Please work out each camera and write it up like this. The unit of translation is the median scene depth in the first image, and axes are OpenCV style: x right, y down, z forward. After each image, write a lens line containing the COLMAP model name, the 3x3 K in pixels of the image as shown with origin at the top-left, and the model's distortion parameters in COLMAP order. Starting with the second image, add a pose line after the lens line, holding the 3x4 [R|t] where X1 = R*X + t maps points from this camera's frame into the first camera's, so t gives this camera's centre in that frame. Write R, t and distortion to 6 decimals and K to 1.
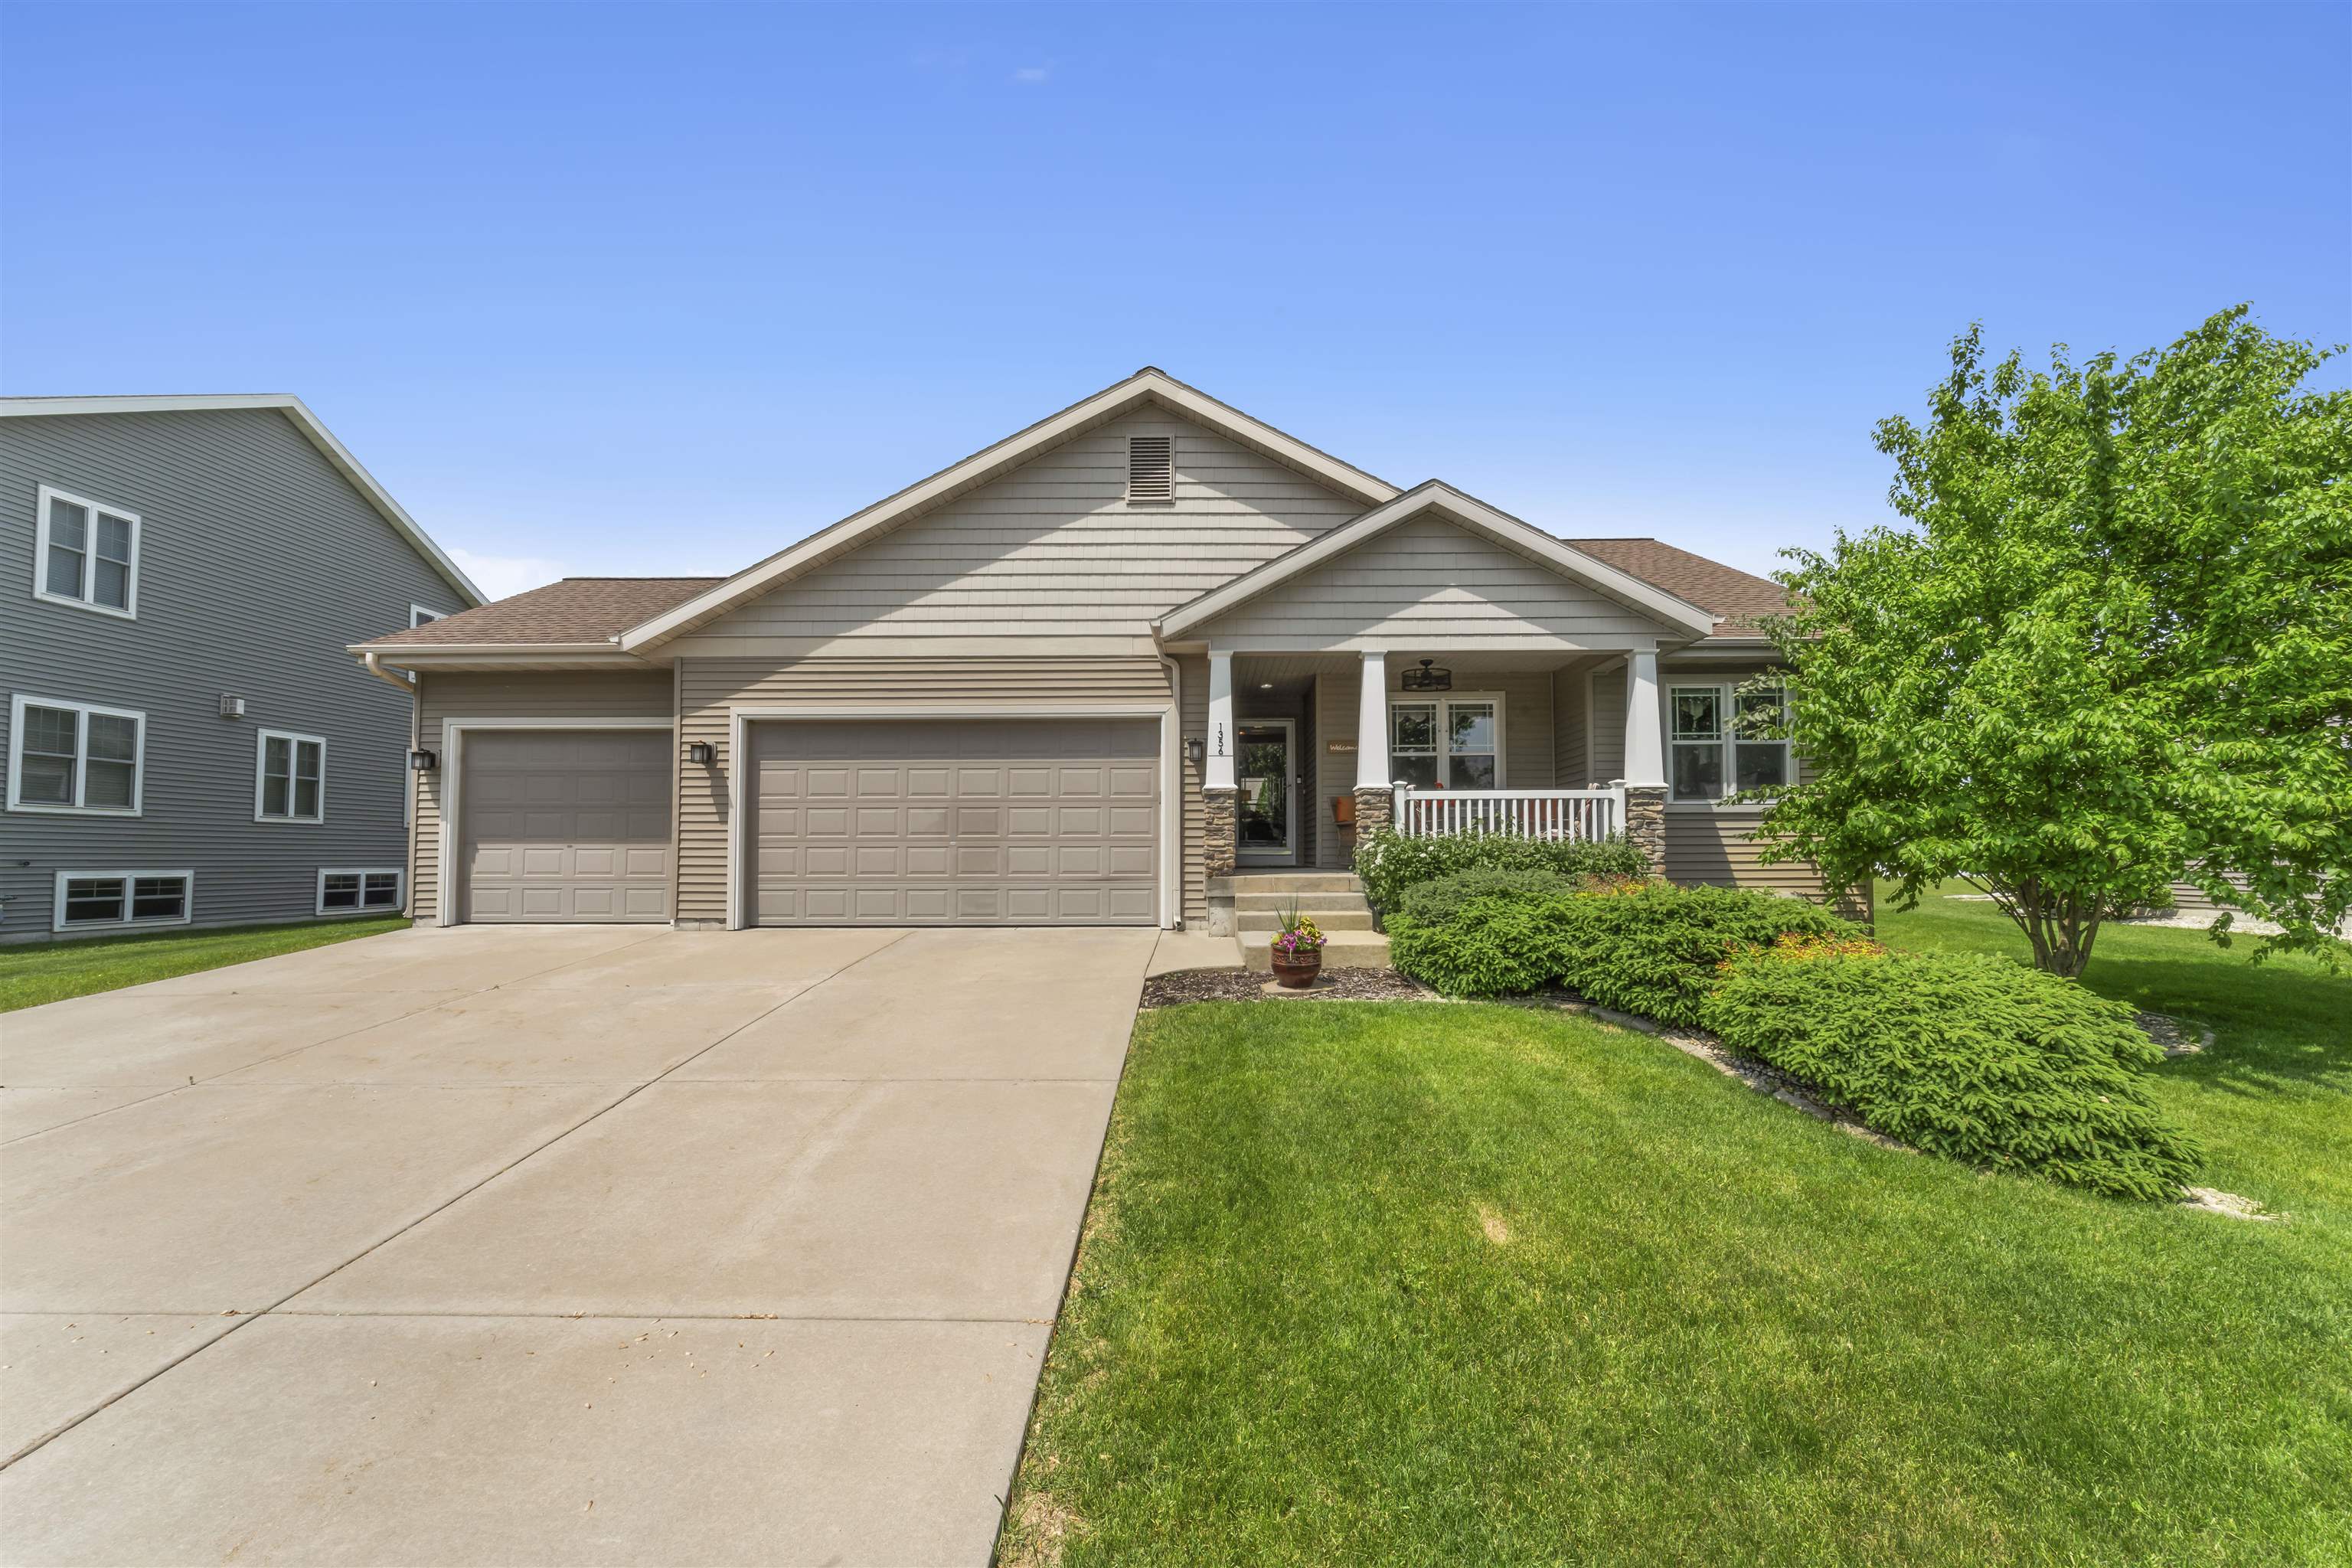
lens RADIAL K [[968.2, 0, 1173.9], [0, 968.2, 790.0], [0, 0, 1]] dist [0.003753, -0.000383]
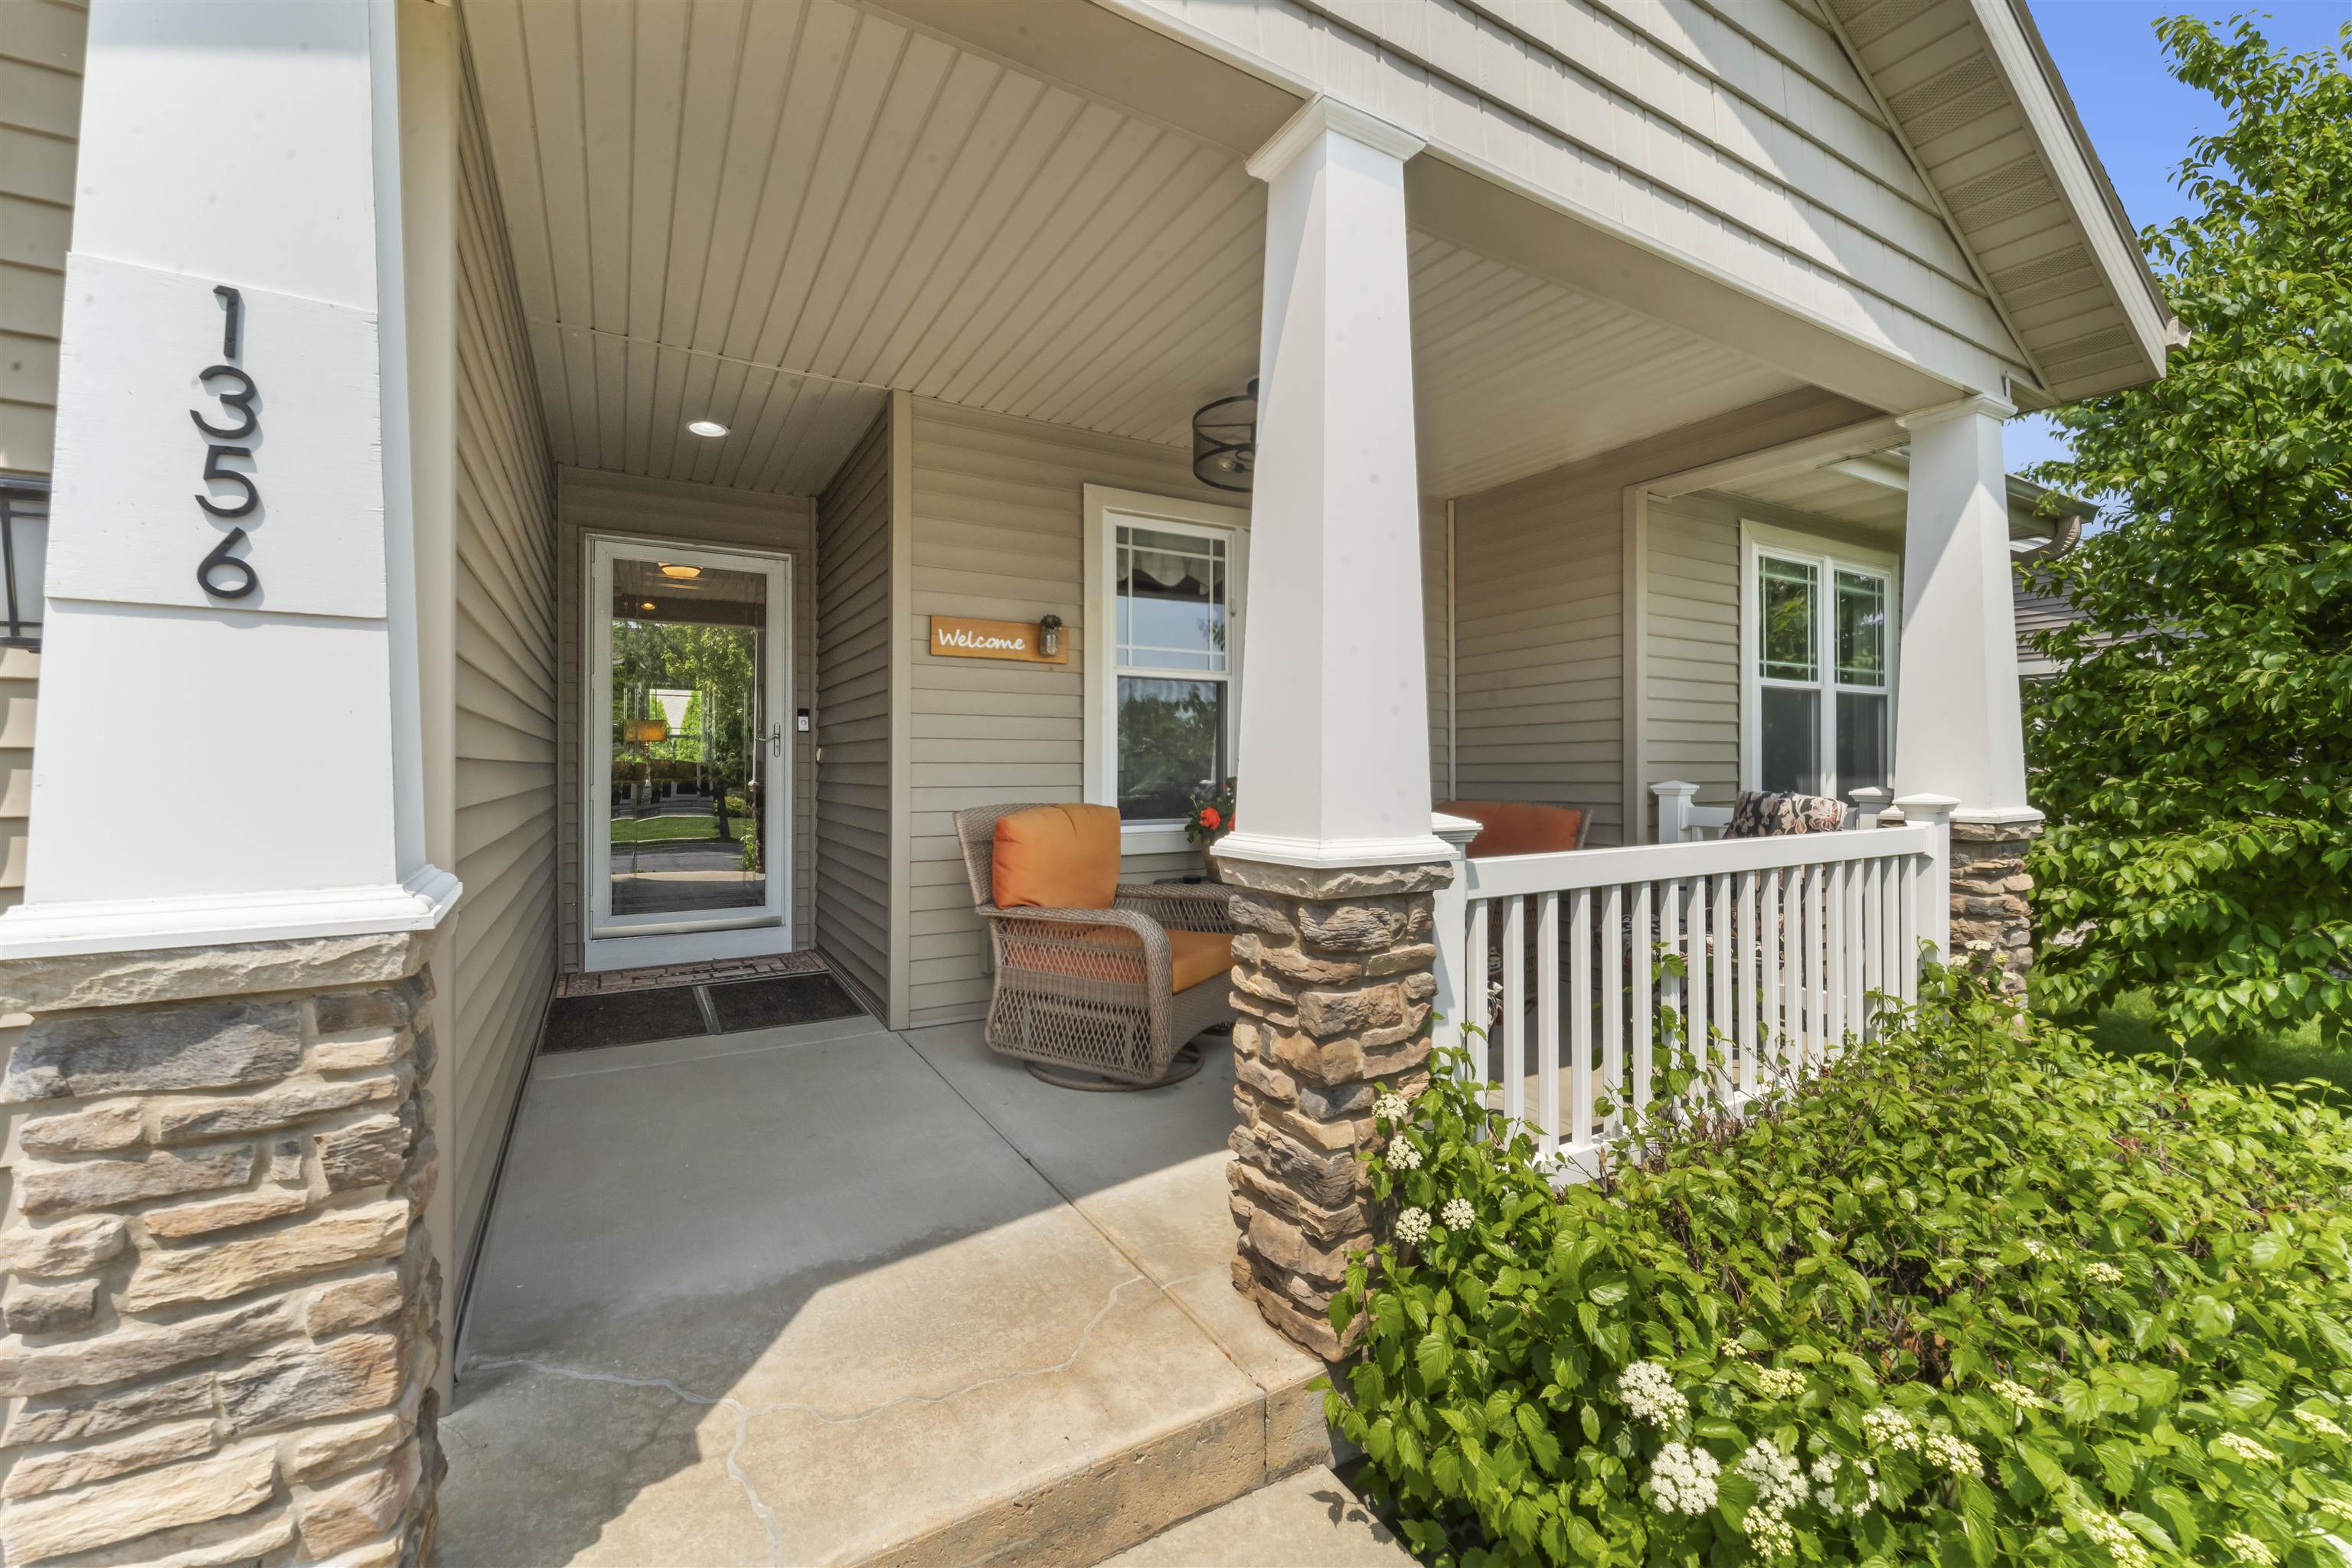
lens RADIAL K [[968.2, 0, 1173.9], [0, 968.2, 790.0], [0, 0, 1]] dist [0.003753, -0.000383]
pose [[0.849912, -0.007715, 0.526868, 0.076026], [-0.040515, 0.995976, 0.079939, -0.028434], [-0.525365, -0.089287, 0.846179, 0.850318]]
